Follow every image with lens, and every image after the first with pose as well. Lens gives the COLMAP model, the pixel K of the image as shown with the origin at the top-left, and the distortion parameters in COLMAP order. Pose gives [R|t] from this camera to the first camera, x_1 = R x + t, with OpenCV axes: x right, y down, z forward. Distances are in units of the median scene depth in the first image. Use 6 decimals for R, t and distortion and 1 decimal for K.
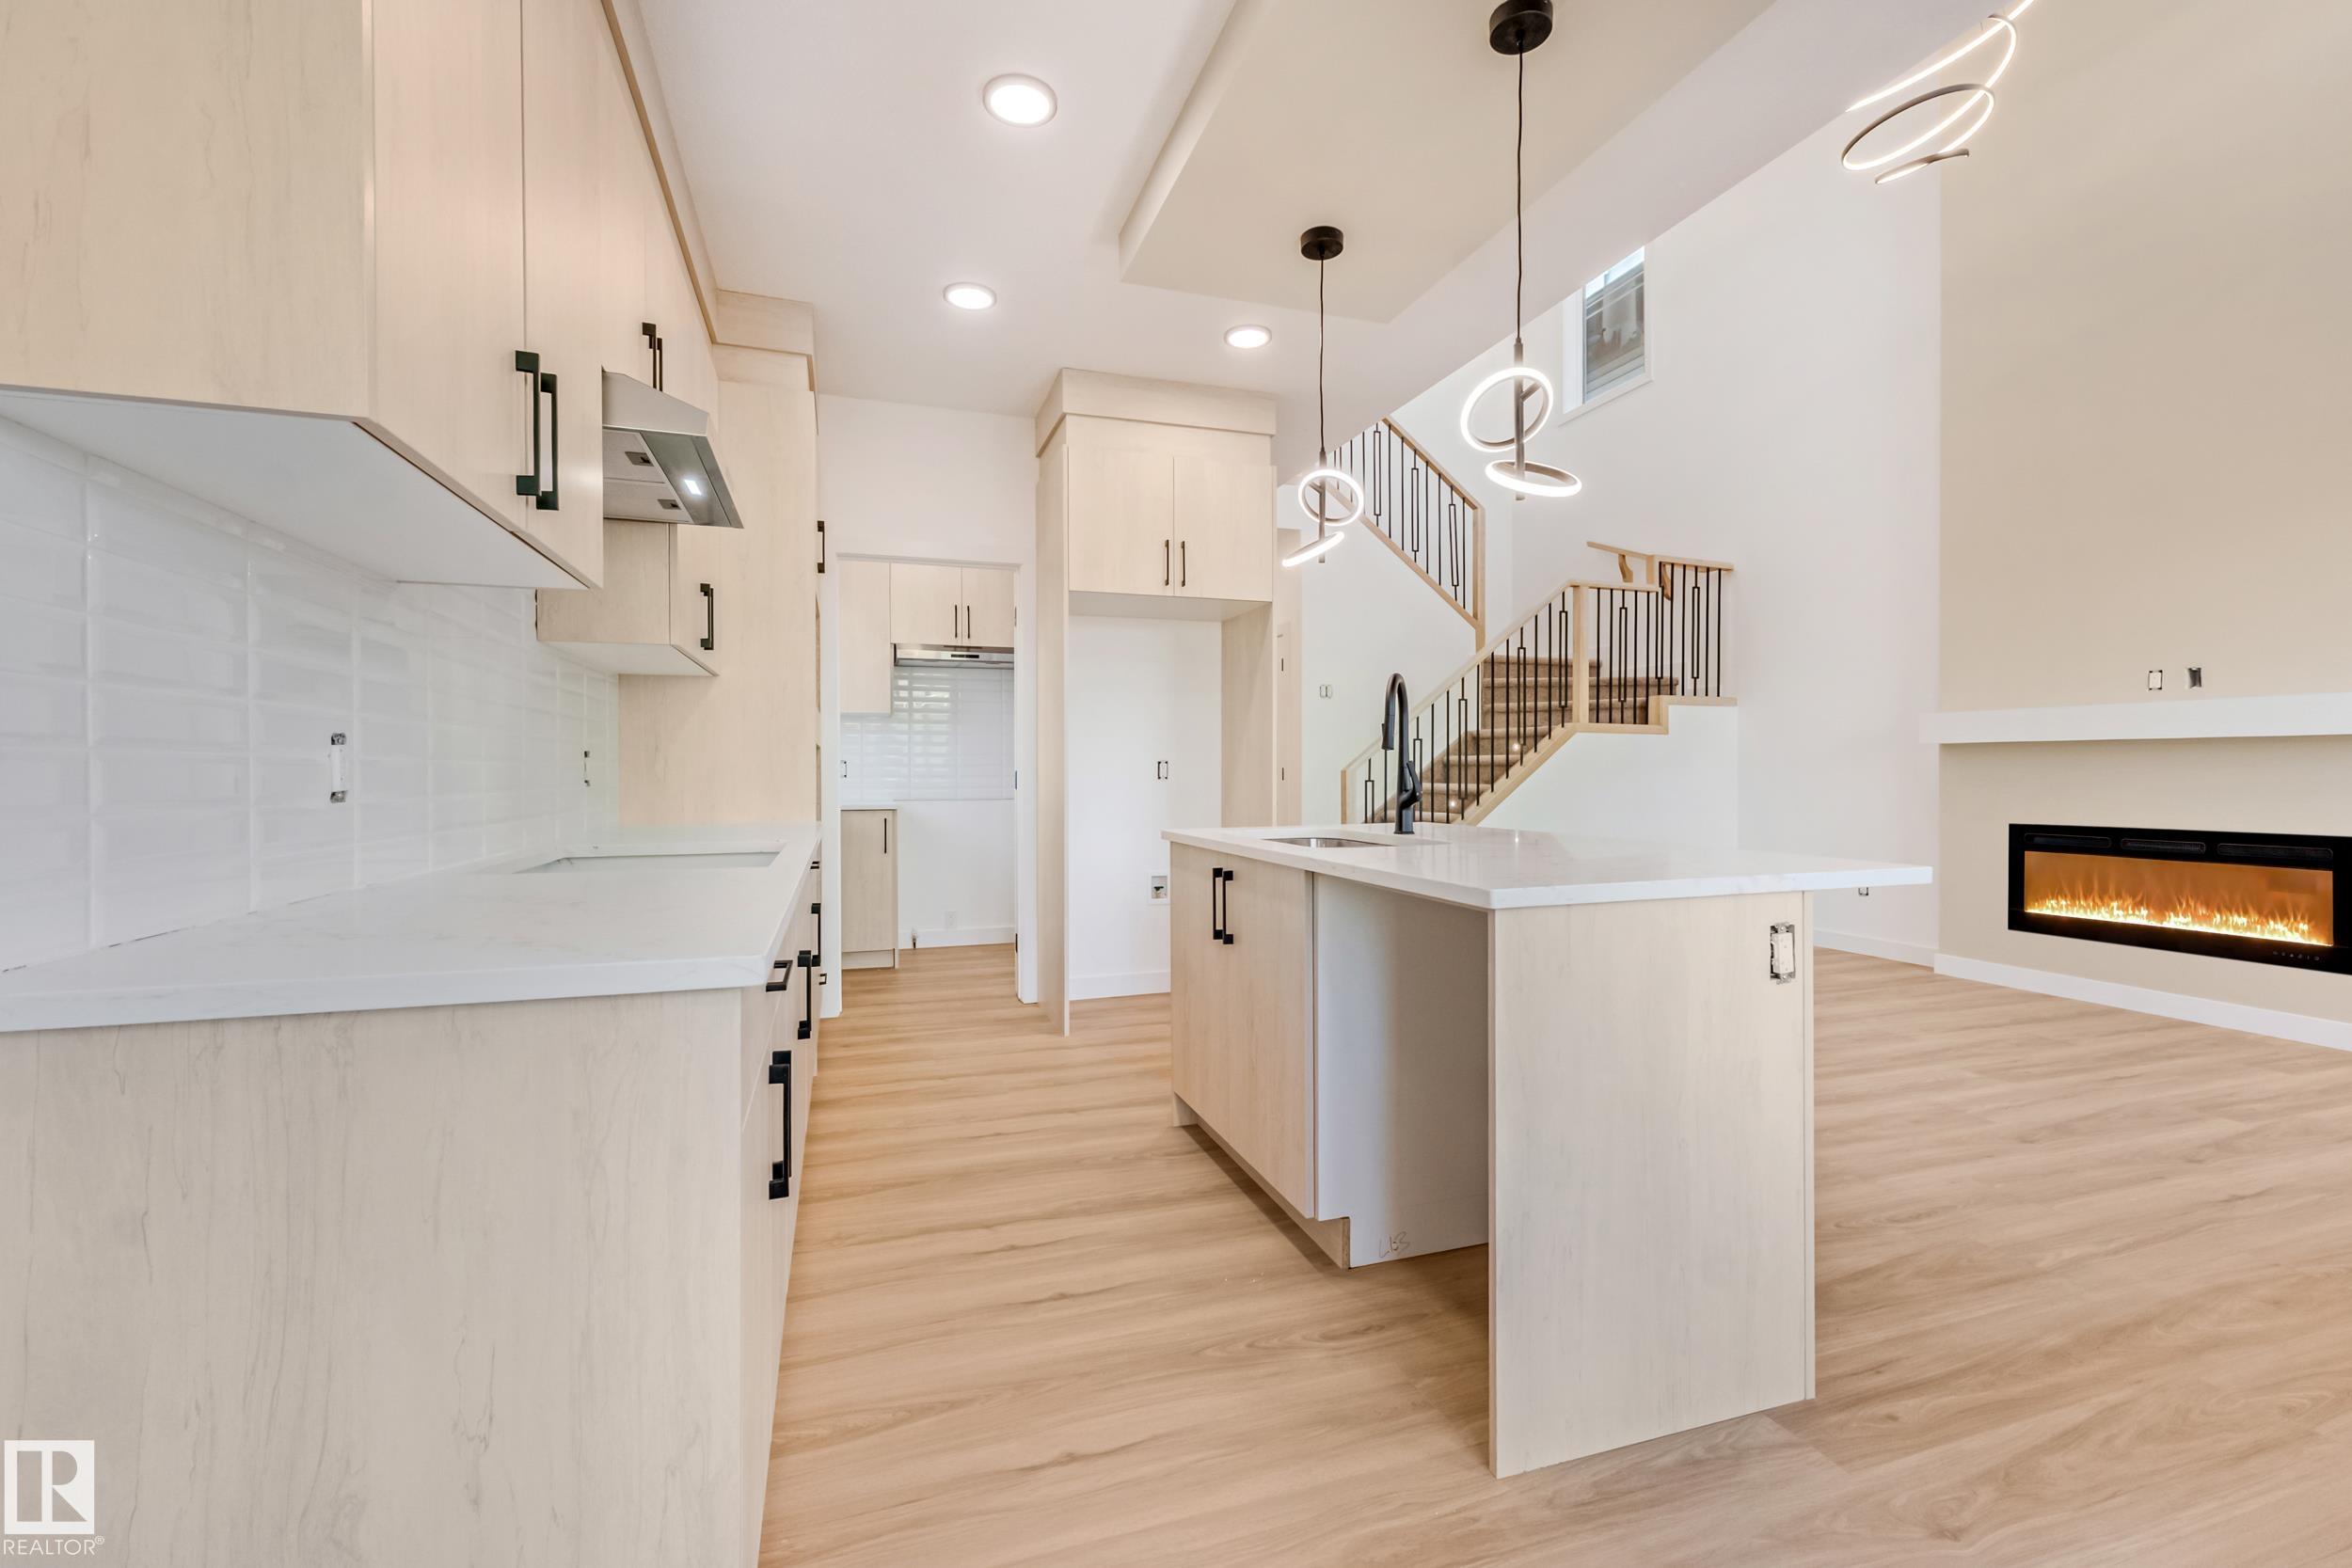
lens RADIAL K [[977.8, 0, 1181.5], [0, 977.8, 757.3], [0, 0, 1]] dist [-0.000193, -0.000807]
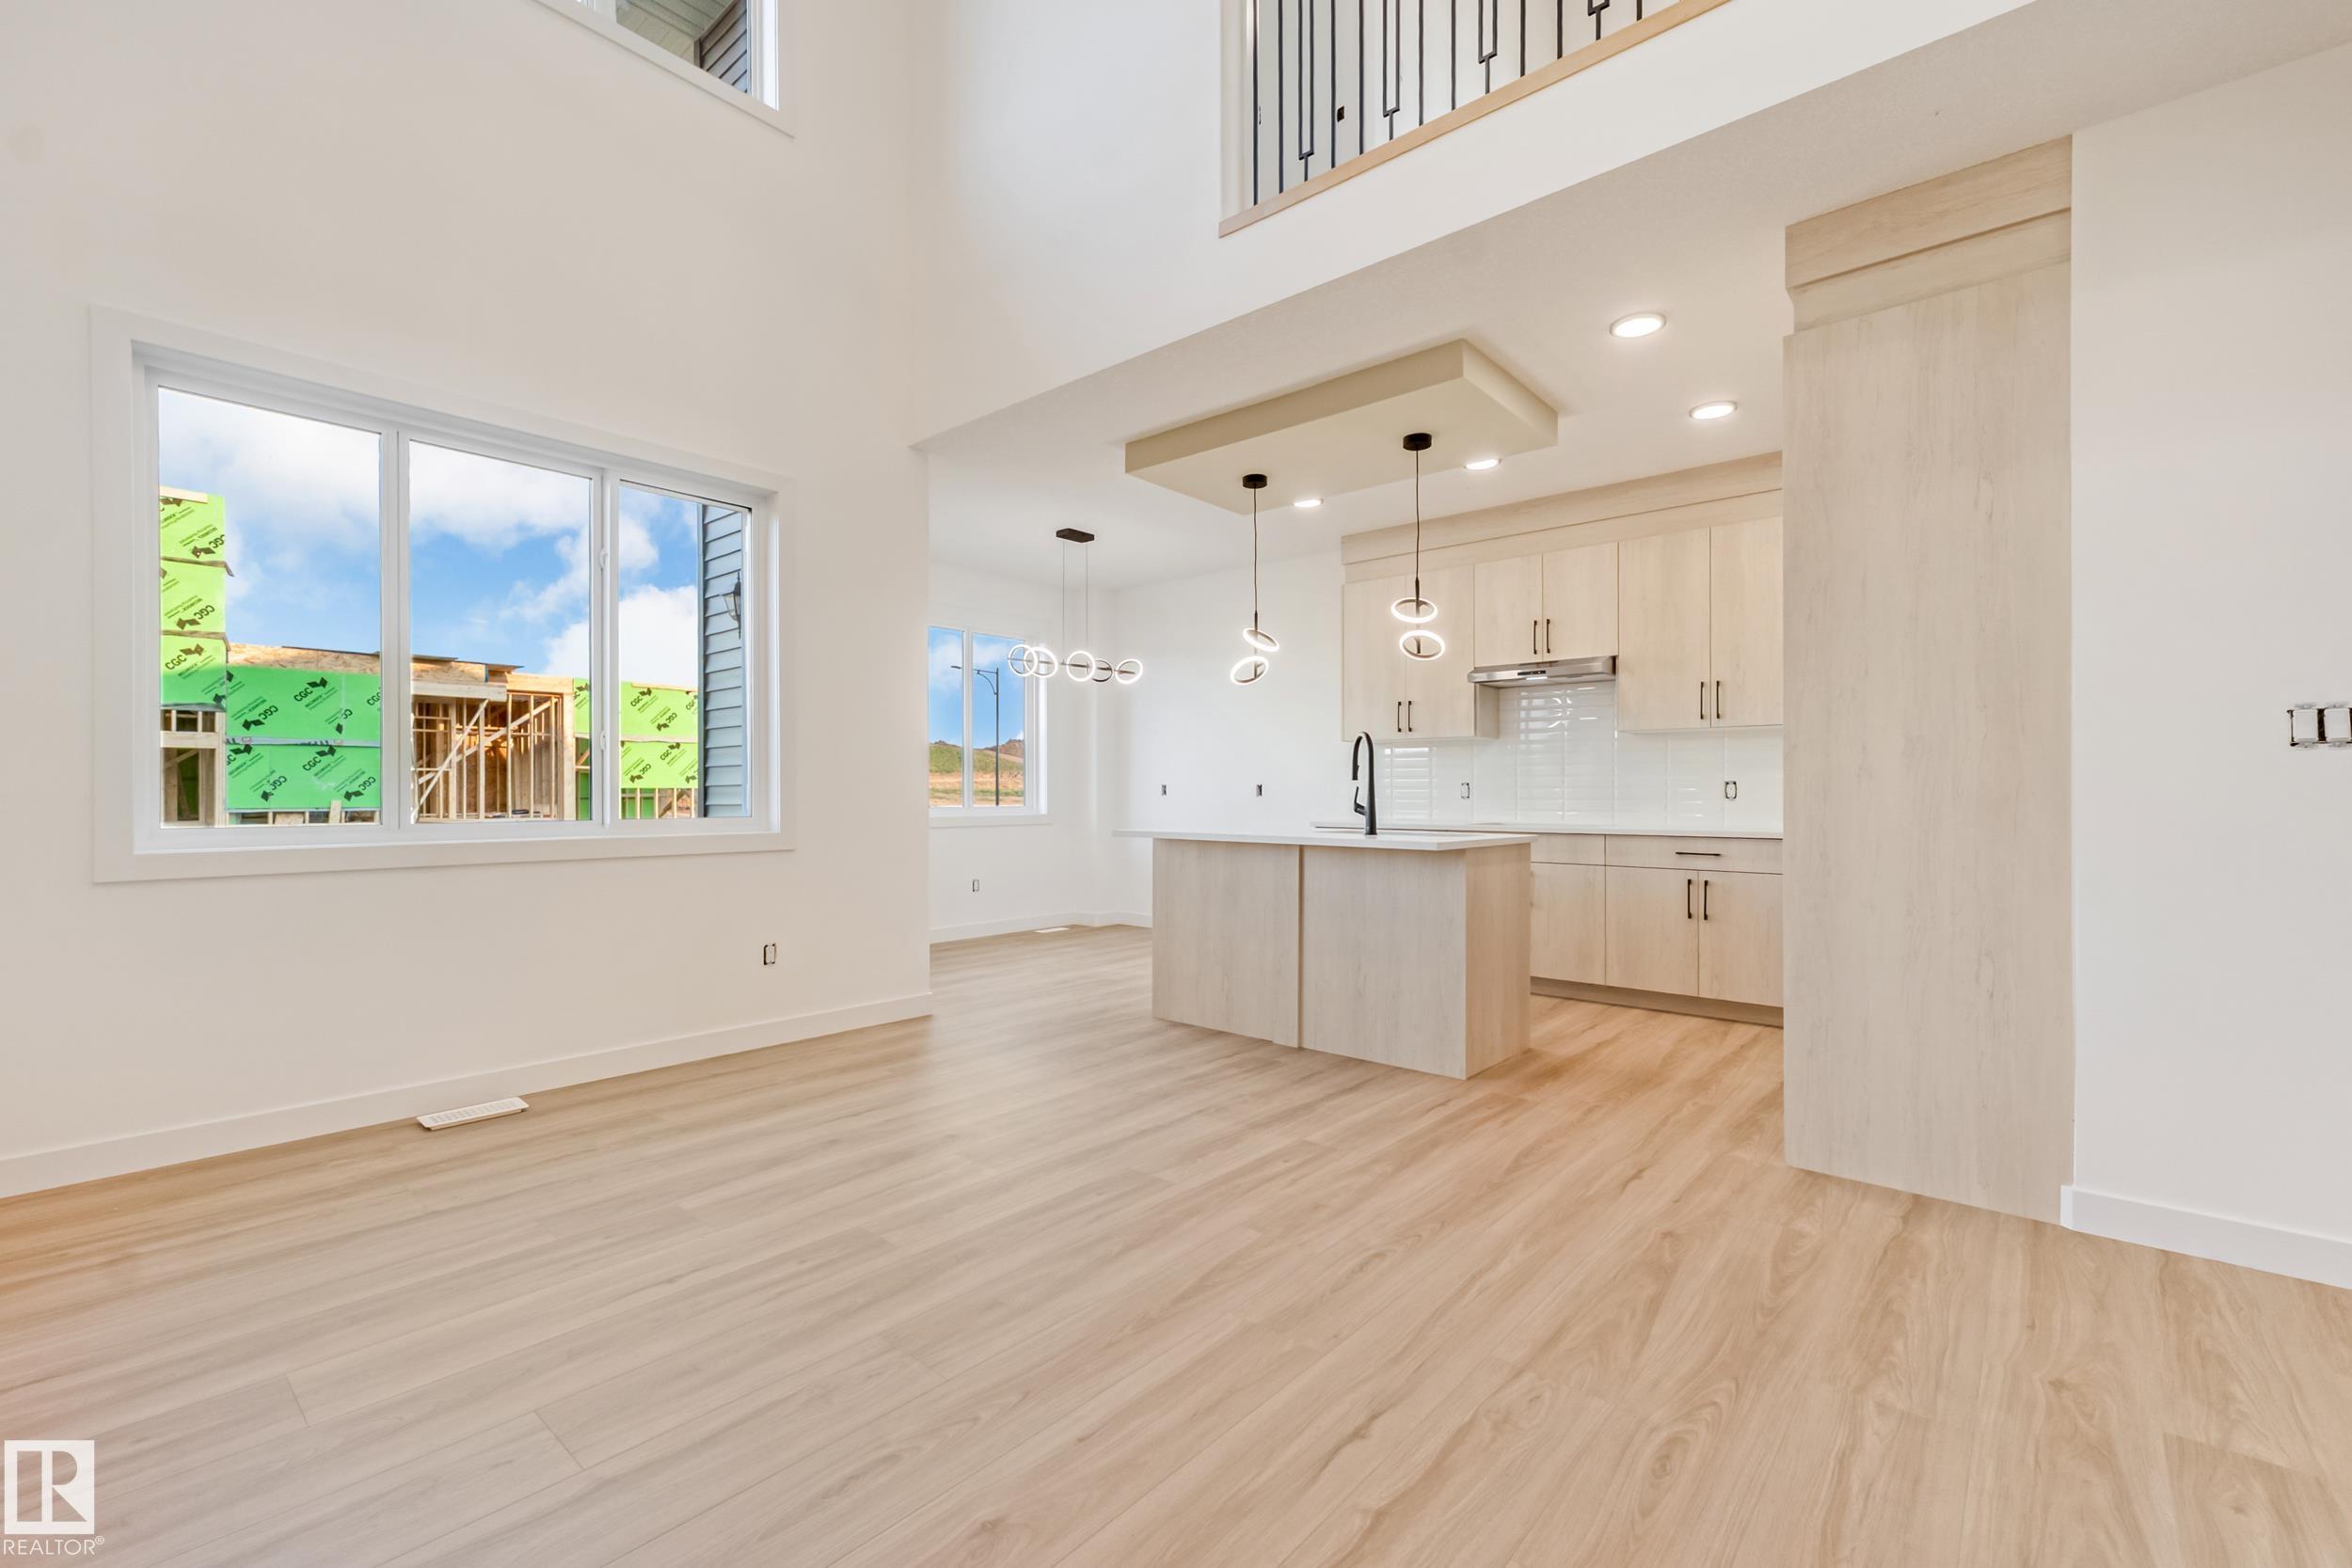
lens RADIAL K [[1012.5, 0, 1168.5], [0, 1012.5, 786.0], [0, 0, 1]] dist [0.004312, -0.002023]
pose [[-0.865908, -0.003998, -0.500188, 0.735162], [0.003337, 0.999900, -0.013769, 0.014855], [0.500192, -0.013592, -0.865808, 1.261248]]
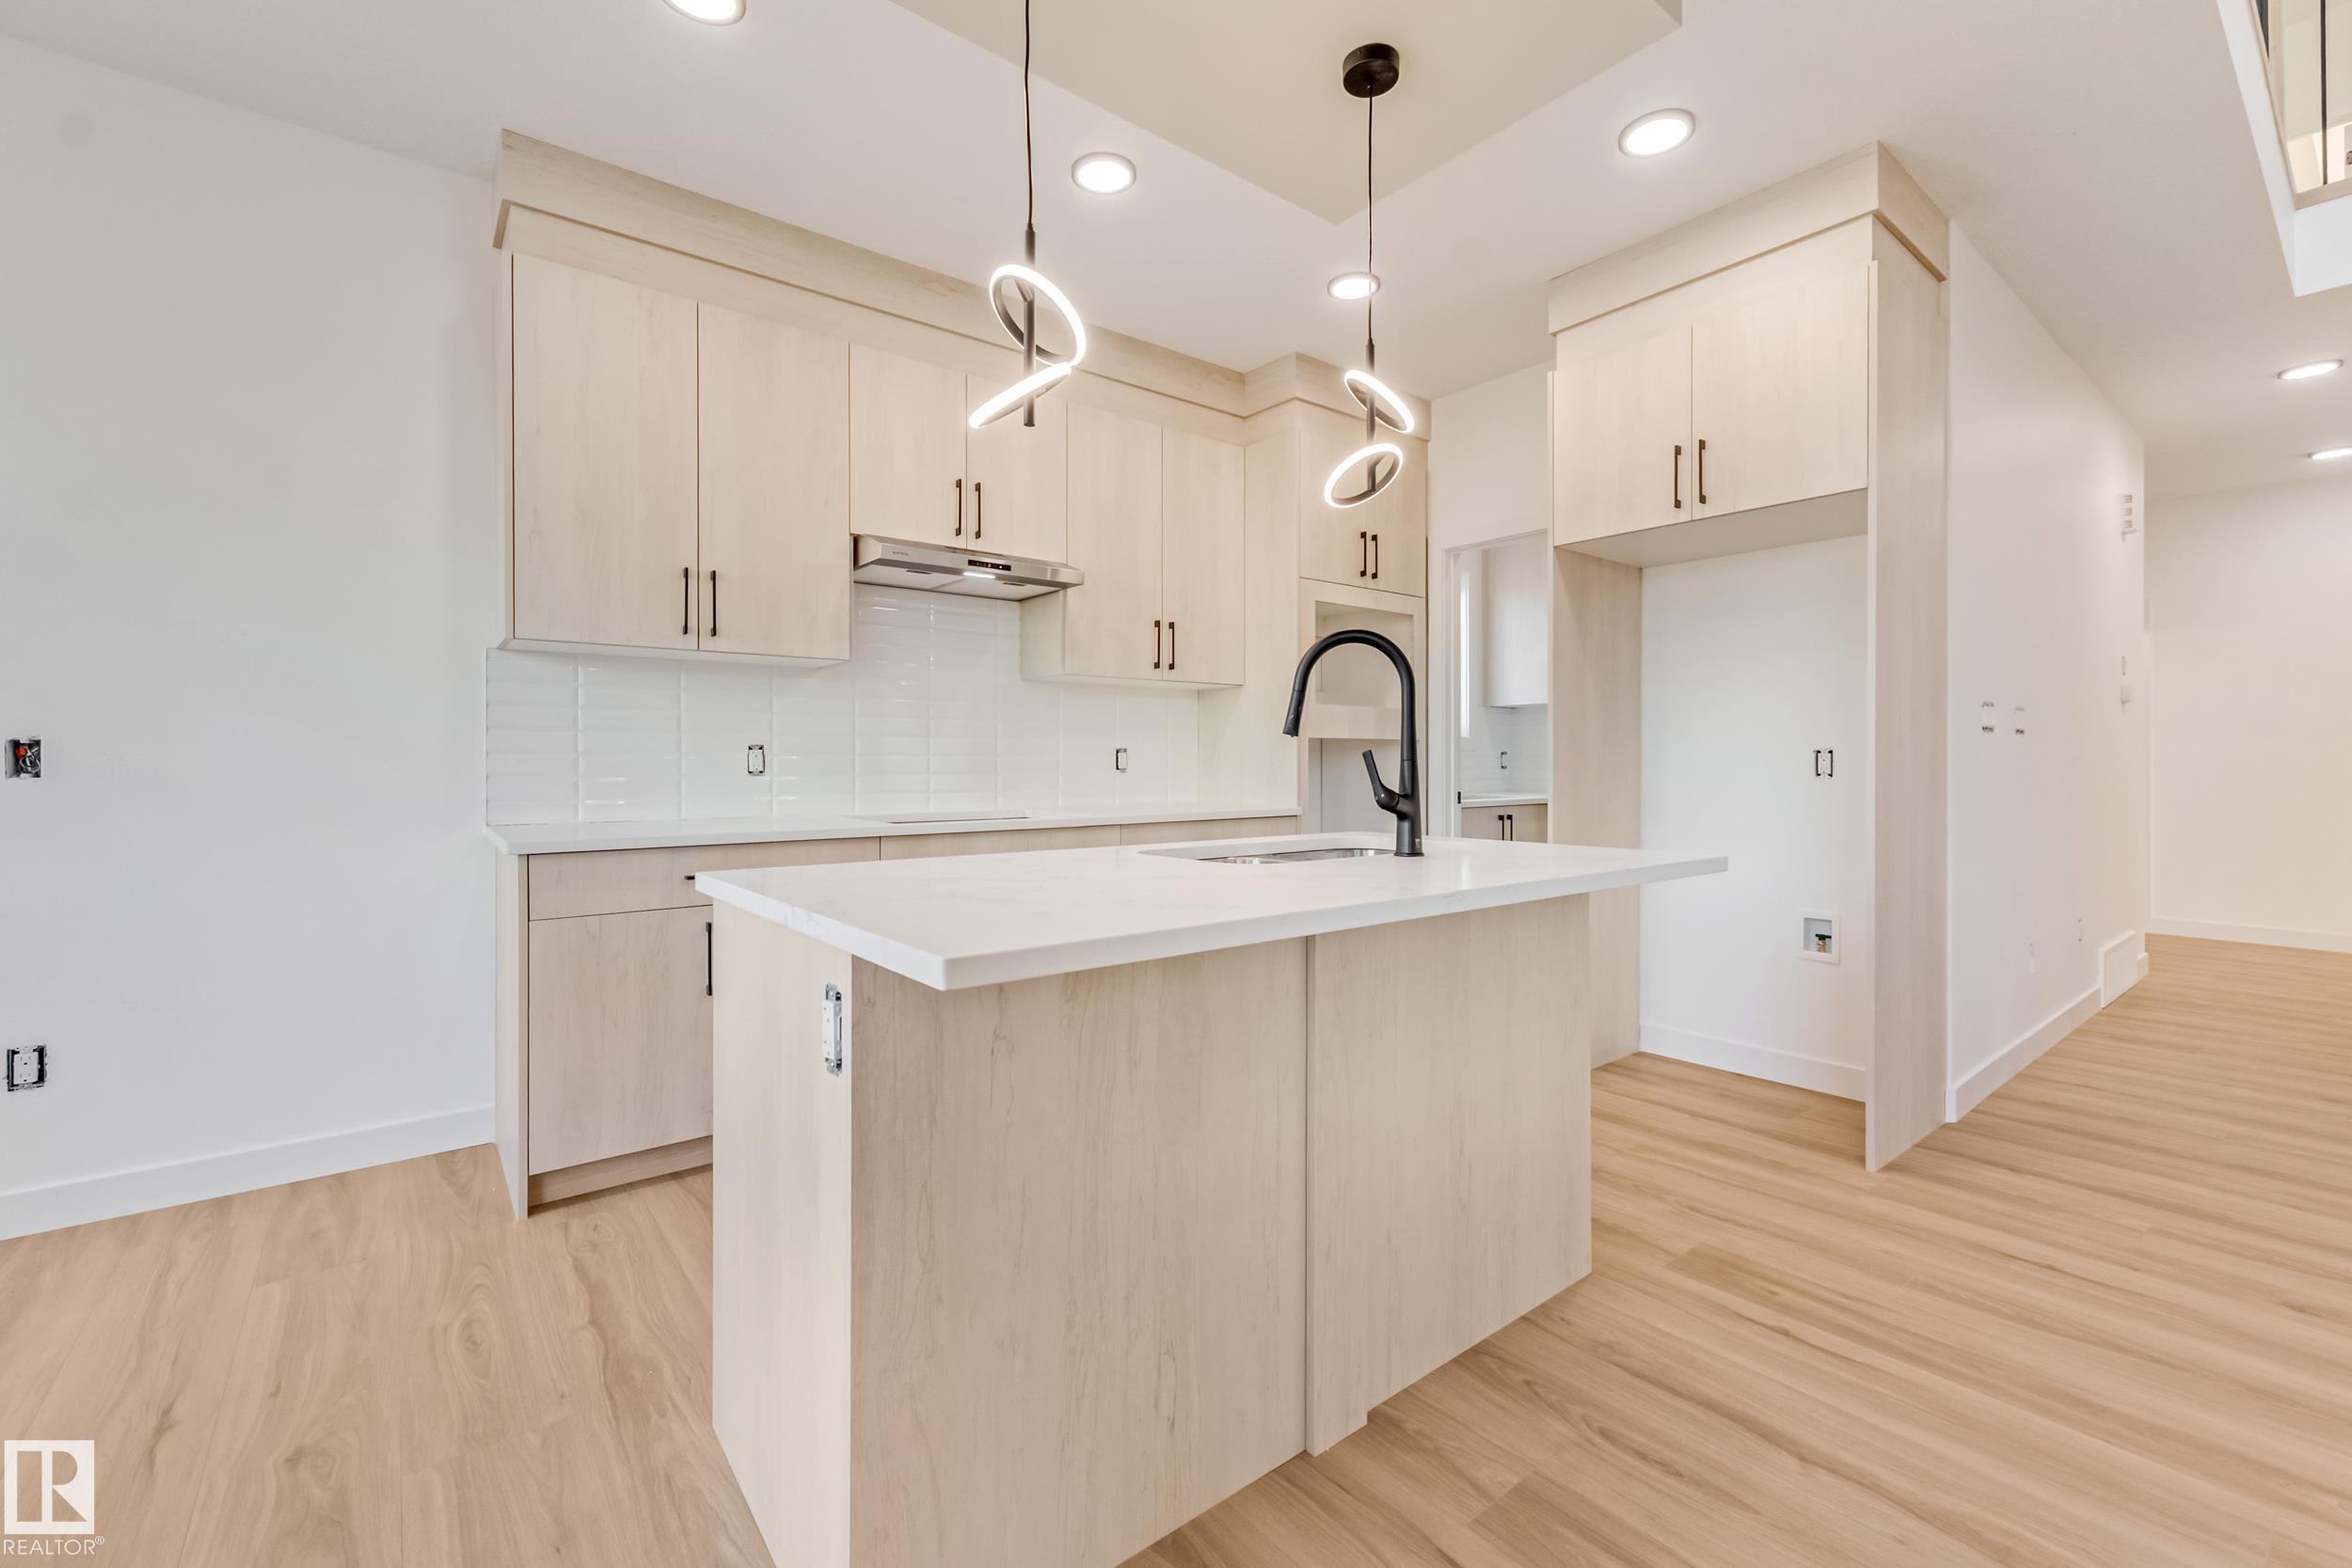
lens RADIAL K [[977.8, 0, 1164.4], [0, 977.8, 755.2], [0, 0, 1]] dist [-0.000193, -0.000807]
pose [[0.326753, -0.004641, -0.945098, 0.479498], [0.007956, 0.999966, -0.002160, 0.005451], [0.945076, -0.006814, 0.326779, 0.351312]]
